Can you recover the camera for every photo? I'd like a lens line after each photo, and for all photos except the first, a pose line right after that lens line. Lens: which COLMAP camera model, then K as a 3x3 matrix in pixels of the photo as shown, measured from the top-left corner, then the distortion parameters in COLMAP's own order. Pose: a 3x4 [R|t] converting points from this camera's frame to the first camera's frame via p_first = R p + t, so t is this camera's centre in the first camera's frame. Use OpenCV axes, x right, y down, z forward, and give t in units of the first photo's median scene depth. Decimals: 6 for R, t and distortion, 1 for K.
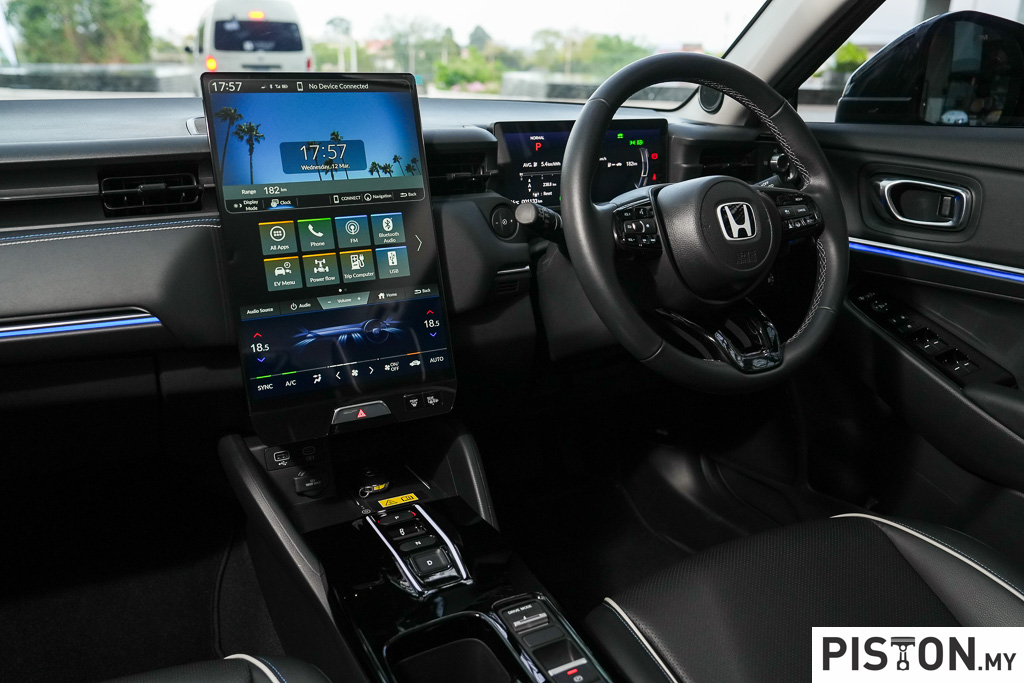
lens RADIAL K [[825.9, 0, 509.1], [0, 825.9, 340.4], [0, 0, 1]] dist [-0.050324, -0.002785]
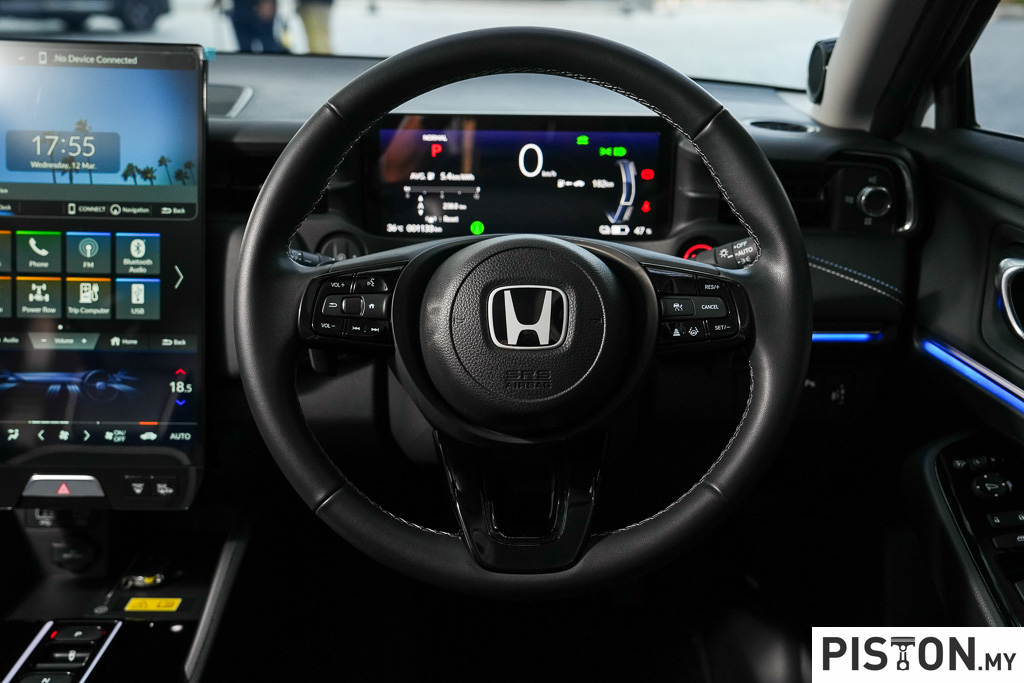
lens RADIAL K [[1044.7, 0, 511.9], [0, 1044.7, 338.3], [0, 0, 1]] dist [0.048568, 0.000000]
pose [[0.878154, 0.162100, -0.450077, 0.594763], [-0.150701, 0.986675, 0.061327, -0.169394], [0.454021, 0.013973, 0.890881, 0.302563]]
